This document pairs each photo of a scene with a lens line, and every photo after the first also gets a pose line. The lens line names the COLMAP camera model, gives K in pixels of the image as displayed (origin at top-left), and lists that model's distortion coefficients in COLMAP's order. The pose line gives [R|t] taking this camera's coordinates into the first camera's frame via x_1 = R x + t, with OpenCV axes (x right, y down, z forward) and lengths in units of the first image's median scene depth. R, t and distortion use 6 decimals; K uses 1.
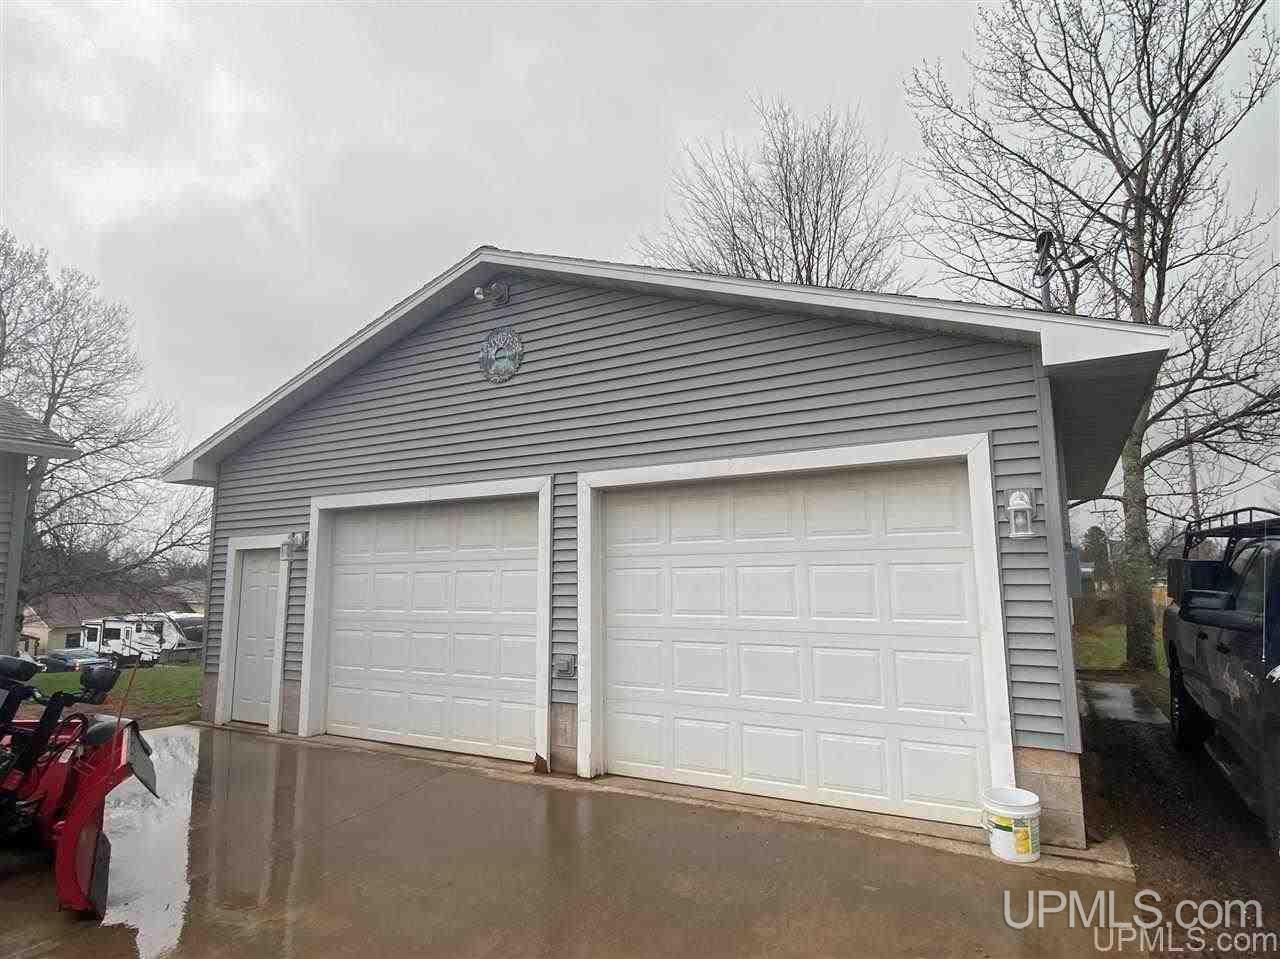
lens RADIAL K [[736.5, 0, 640.0], [0, 736.5, 479.5], [0, 0, 1]] dist [-0.002194, -0.000805]
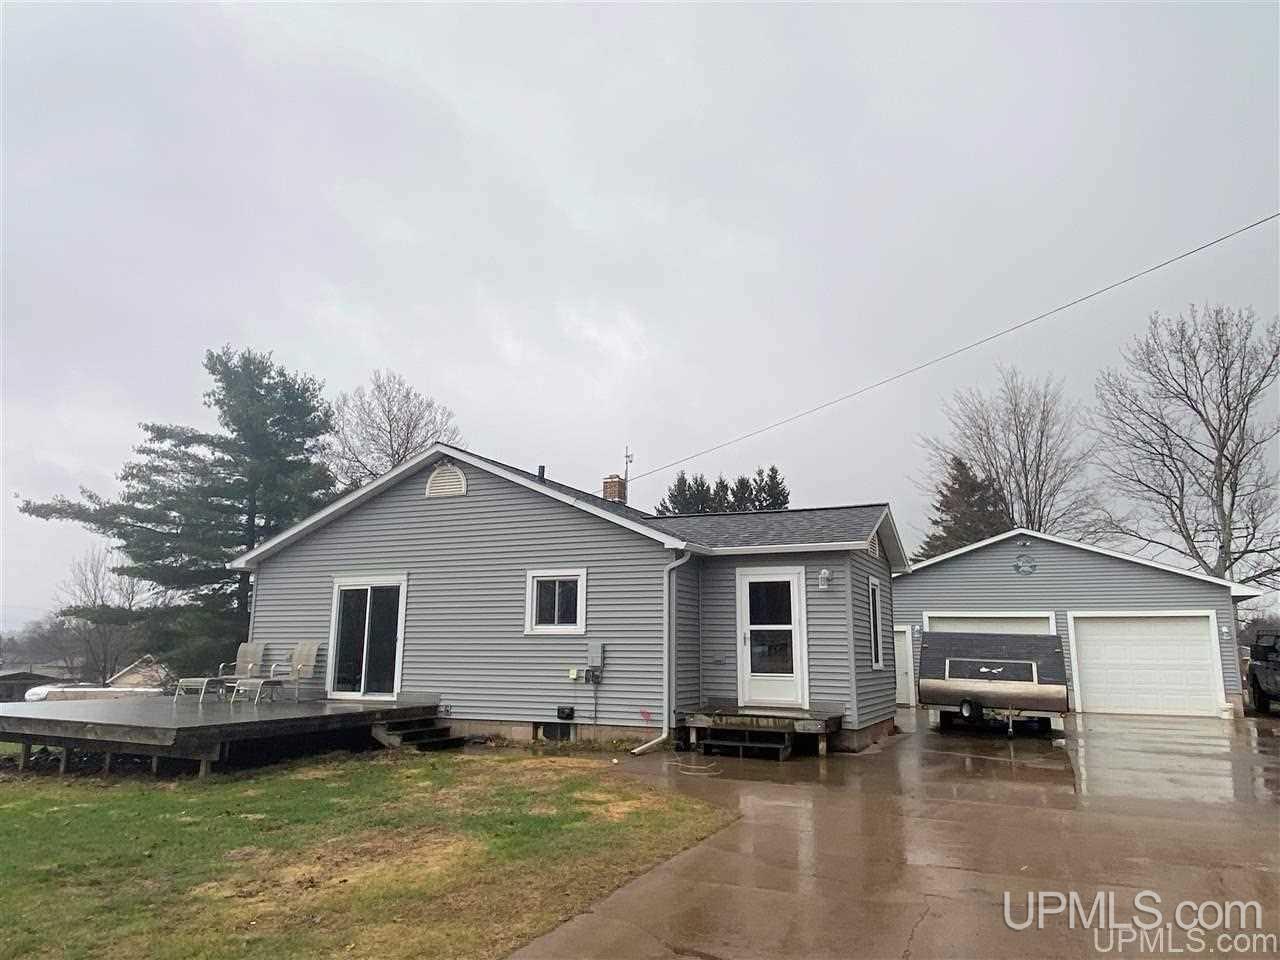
lens RADIAL K [[879.9, 0, 640.0], [0, 879.9, 480.0], [0, 0, 1]] dist [0.001901, 0.000632]
pose [[0.996311, 0.031683, 0.079756, -1.899063], [-0.028122, 0.998574, -0.045378, -0.296523], [-0.081080, 0.042968, 0.995781, -2.179708]]
